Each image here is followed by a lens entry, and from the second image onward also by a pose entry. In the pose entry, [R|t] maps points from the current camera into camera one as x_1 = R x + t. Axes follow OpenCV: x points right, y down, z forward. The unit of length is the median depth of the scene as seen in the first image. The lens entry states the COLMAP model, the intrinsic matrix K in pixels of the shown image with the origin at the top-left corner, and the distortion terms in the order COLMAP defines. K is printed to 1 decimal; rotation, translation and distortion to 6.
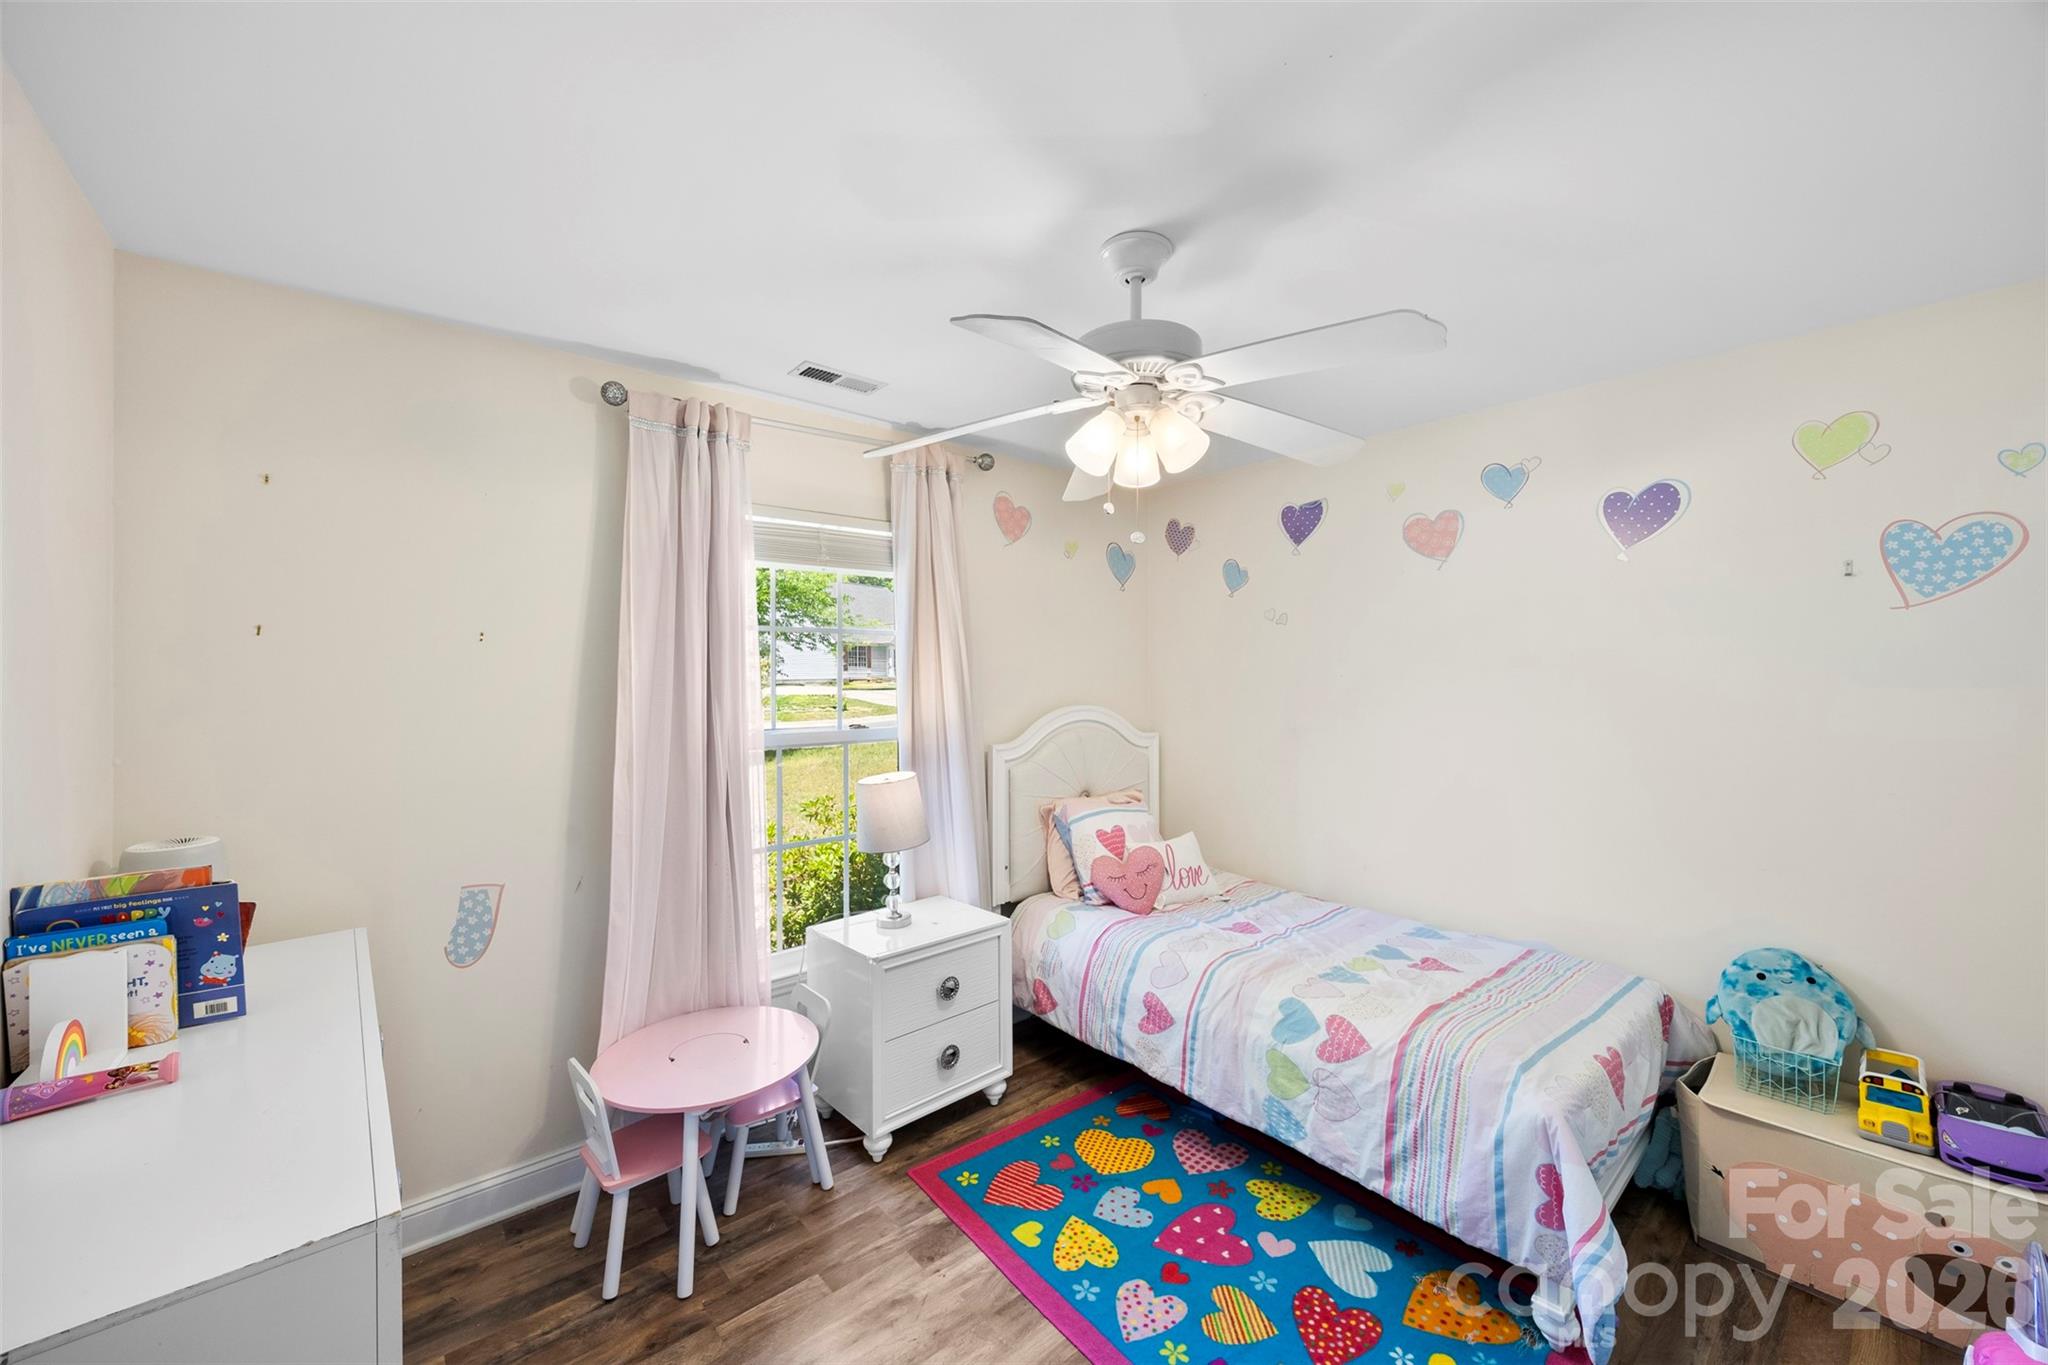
lens RADIAL K [[776.6, 0, 1037.1], [0, 776.6, 675.3], [0, 0, 1]] dist [-0.001018, -0.000347]
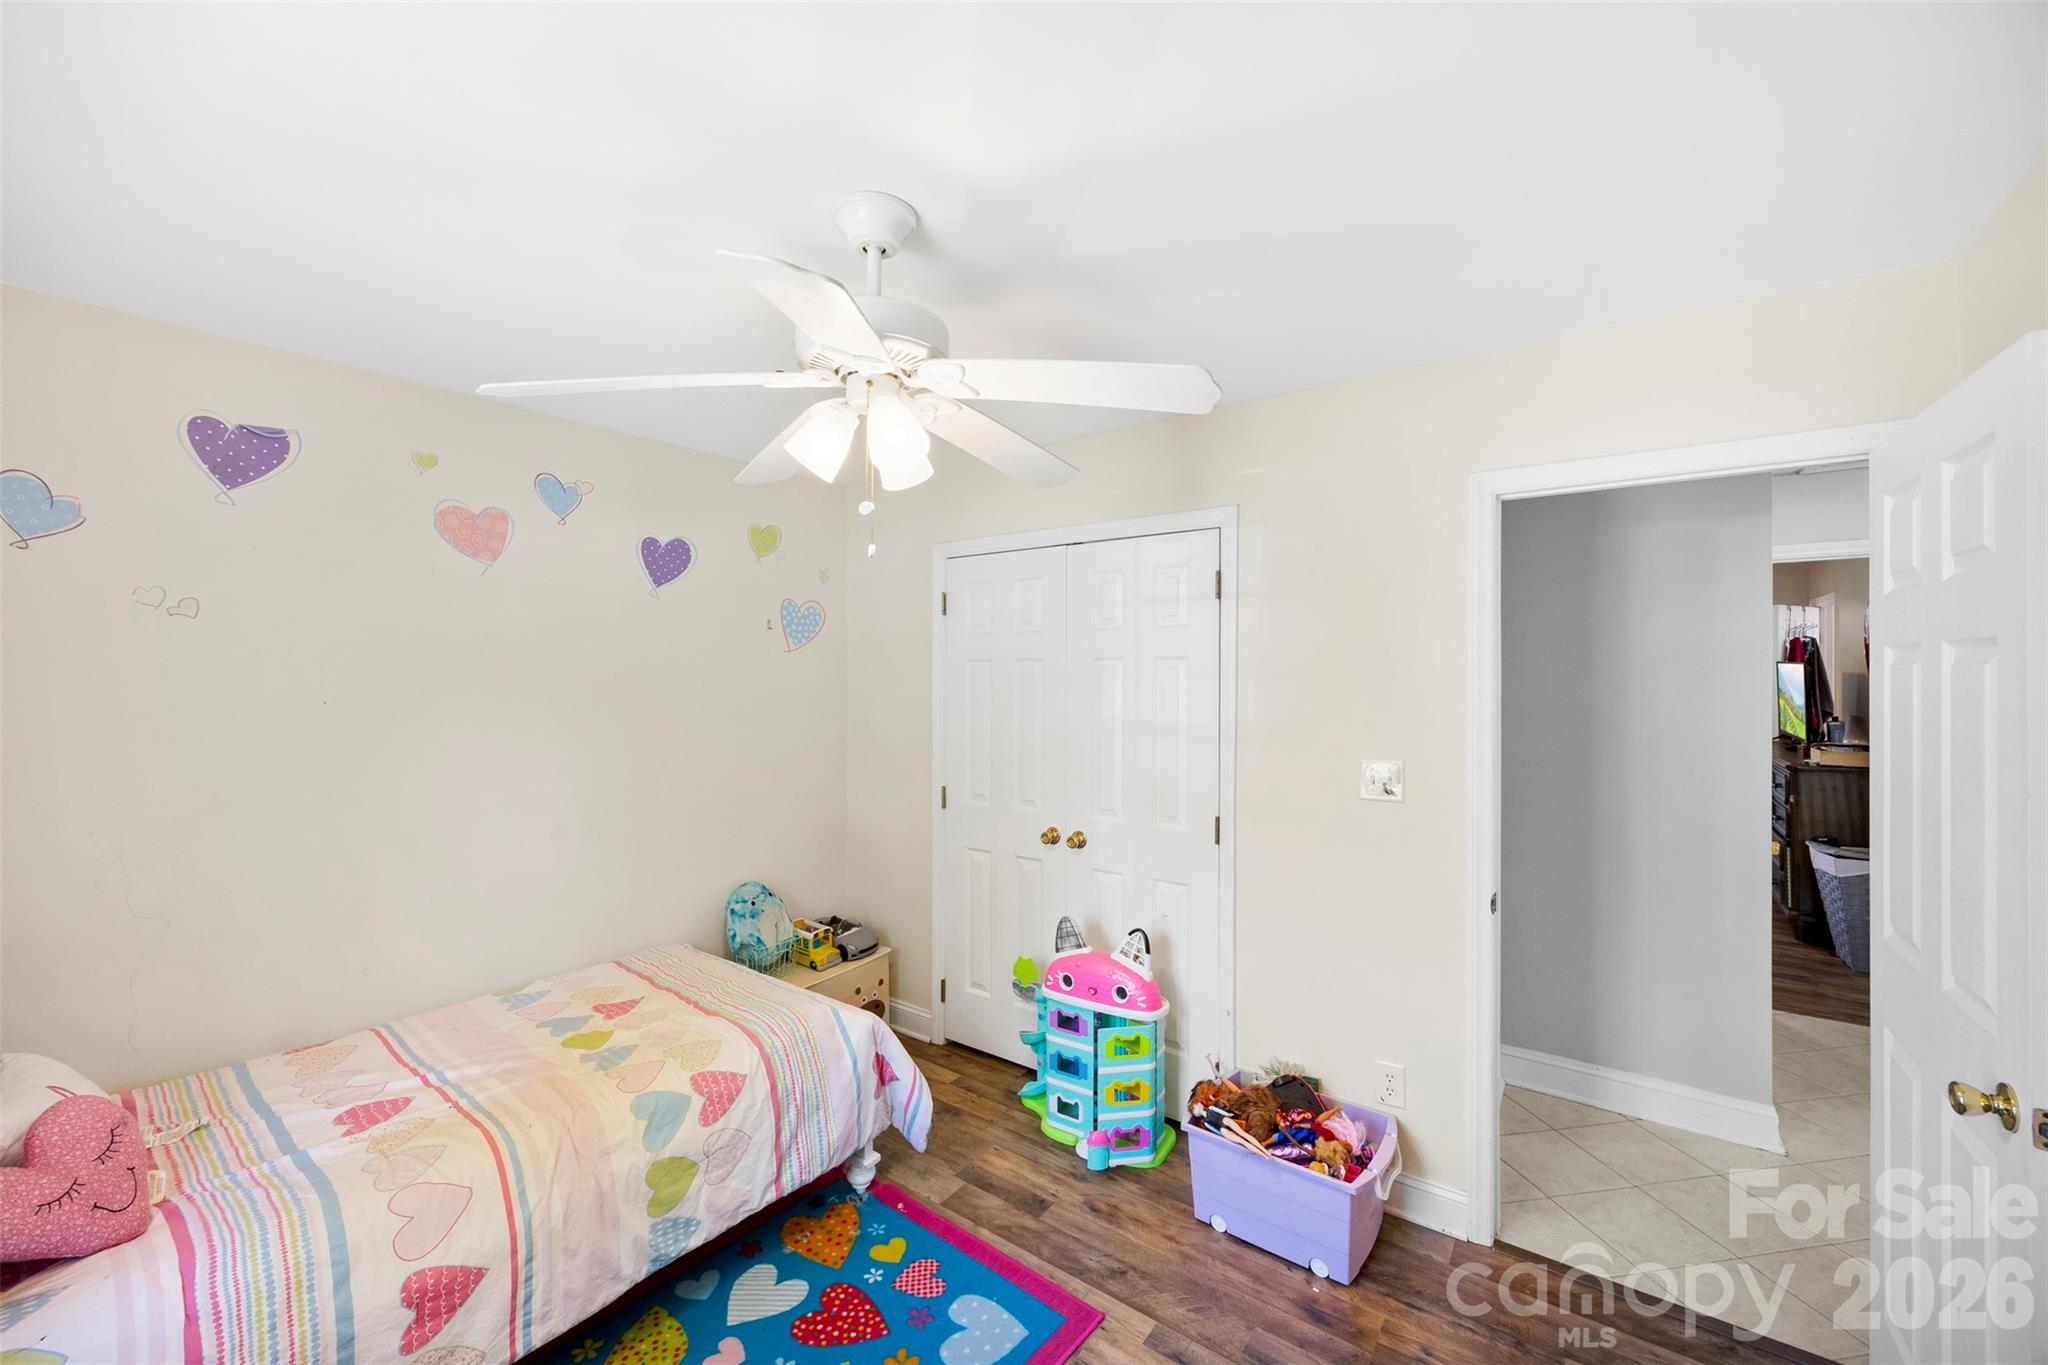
lens RADIAL K [[776.6, 0, 1037.1], [0, 776.6, 675.3], [0, 0, 1]] dist [-0.001018, -0.000347]
pose [[-0.207738, 0.003792, 0.978177, -0.565040], [0.003351, 0.999989, -0.003165, -0.026969], [-0.978179, 0.002620, -0.207749, 0.755907]]
